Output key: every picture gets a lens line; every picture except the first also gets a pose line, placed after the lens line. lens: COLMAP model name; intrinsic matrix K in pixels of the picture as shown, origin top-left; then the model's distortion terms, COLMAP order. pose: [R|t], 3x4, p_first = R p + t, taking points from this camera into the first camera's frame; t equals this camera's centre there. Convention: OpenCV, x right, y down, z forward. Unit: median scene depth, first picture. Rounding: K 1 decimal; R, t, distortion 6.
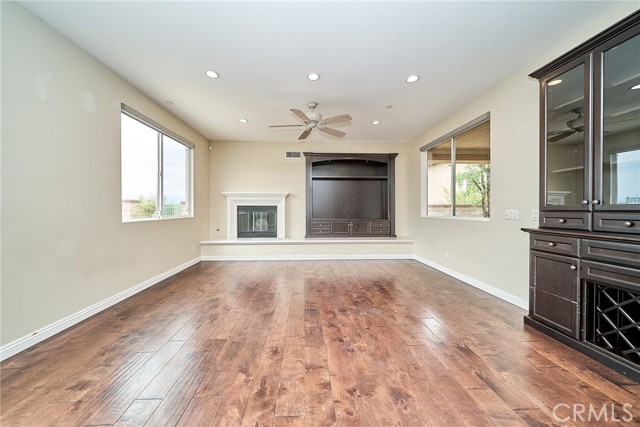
lens RADIAL K [[222.9, 0, 318.4], [0, 222.9, 208.4], [0, 0, 1]] dist [-0.000190, 0.000060]
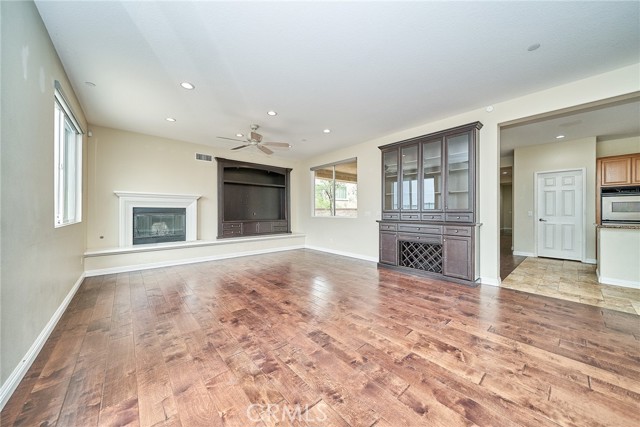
lens RADIAL K [[222.9, 0, 320.7], [0, 222.9, 210.4], [0, 0, 1]] dist [-0.000190, 0.000060]
pose [[0.780585, 0.001581, 0.625048, -0.359229], [0.000084, 0.999997, -0.002635, 0.001138], [-0.625050, 0.002109, 0.780582, -0.131002]]
